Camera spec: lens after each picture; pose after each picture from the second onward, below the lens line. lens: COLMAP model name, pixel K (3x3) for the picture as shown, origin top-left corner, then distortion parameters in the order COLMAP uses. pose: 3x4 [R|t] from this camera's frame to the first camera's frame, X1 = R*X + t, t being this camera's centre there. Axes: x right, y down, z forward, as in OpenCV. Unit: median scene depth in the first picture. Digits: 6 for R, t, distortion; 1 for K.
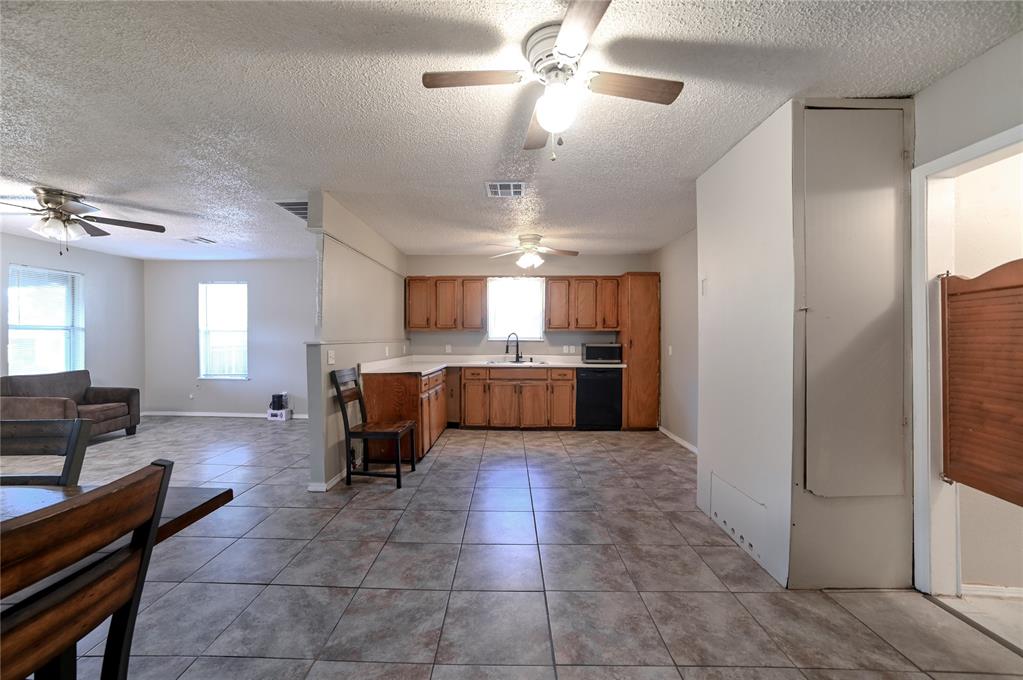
lens RADIAL K [[410.6, 0, 503.1], [0, 410.6, 343.0], [0, 0, 1]] dist [-0.068893, 0.026372]
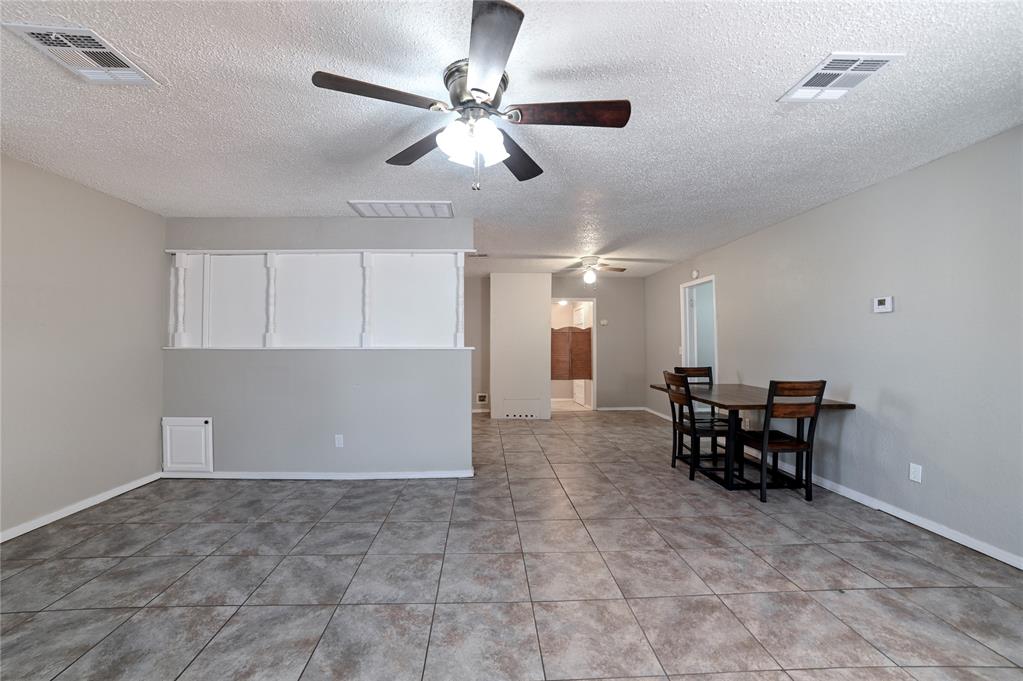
lens RADIAL K [[413.8, 0, 500.7], [0, 413.8, 343.3], [0, 0, 1]] dist [-0.069918, 0.027090]
pose [[-0.057793, 0.000440, 0.998328, -0.980877], [0.014279, 0.999898, 0.000386, -0.007952], [-0.998226, 0.014277, -0.057793, 0.579618]]
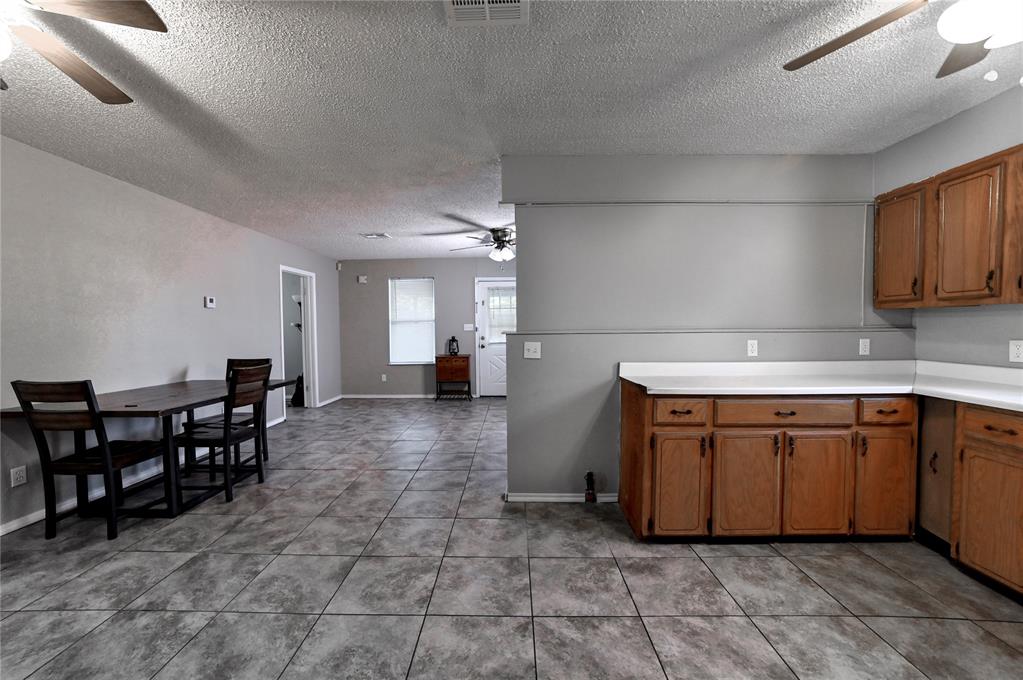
lens RADIAL K [[413.8, 0, 500.7], [0, 413.8, 342.8], [0, 0, 1]] dist [-0.069918, 0.027090]
pose [[-0.012864, 0.038060, -0.999193, 0.260499], [-0.003600, 0.999267, 0.038109, -0.007030], [0.999911, 0.004087, -0.012718, 0.588611]]
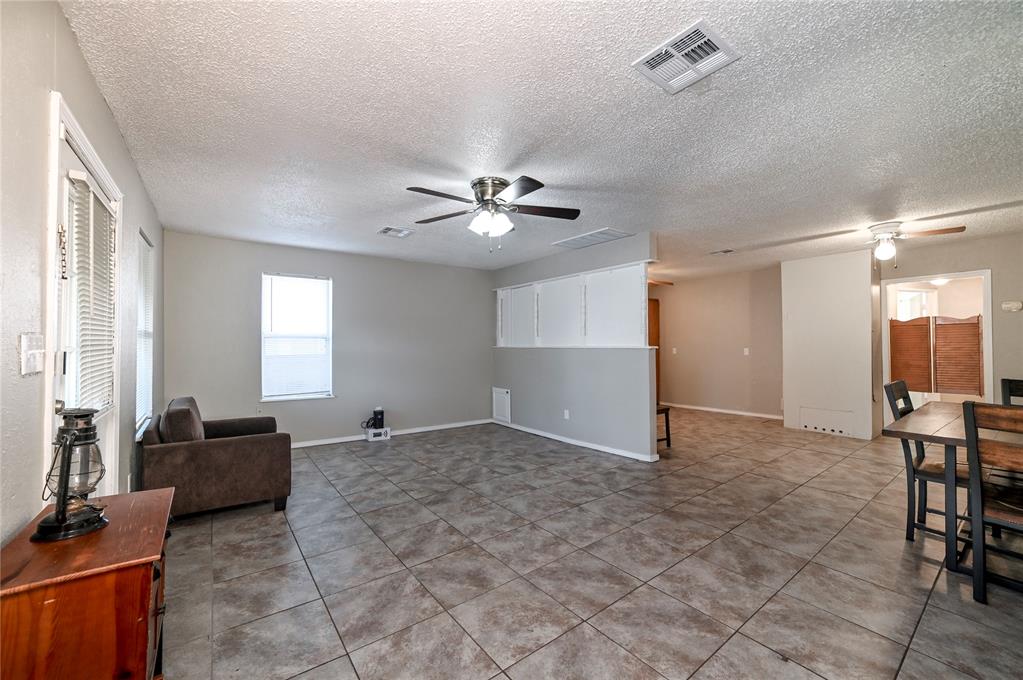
lens RADIAL K [[410.6, 0, 503.1], [0, 410.6, 343.0], [0, 0, 1]] dist [-0.068893, 0.026372]
pose [[0.797423, -0.006139, 0.603389, -0.967704], [0.017092, 0.999777, -0.012416, -0.003467], [-0.603178, 0.020214, 0.797350, 0.143917]]
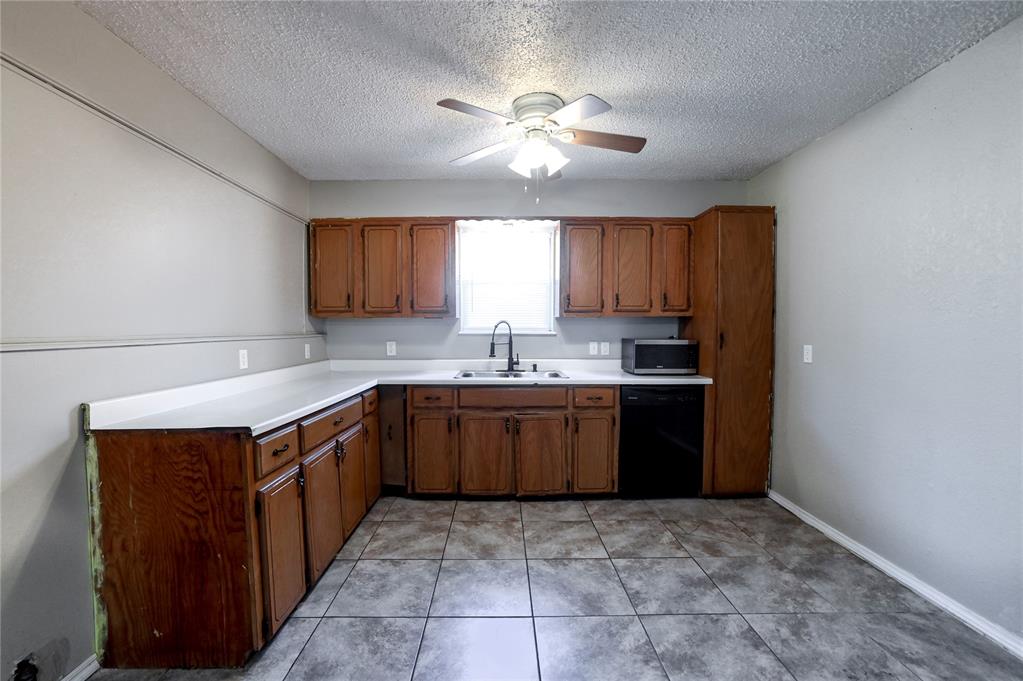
lens RADIAL K [[410.6, 0, 503.1], [0, 410.6, 343.5], [0, 0, 1]] dist [-0.068893, 0.026372]
pose [[0.999794, -0.004986, 0.019688, 0.014349], [0.004458, 0.999632, 0.026747, -0.008997], [-0.019814, -0.026654, 0.999448, 0.466937]]
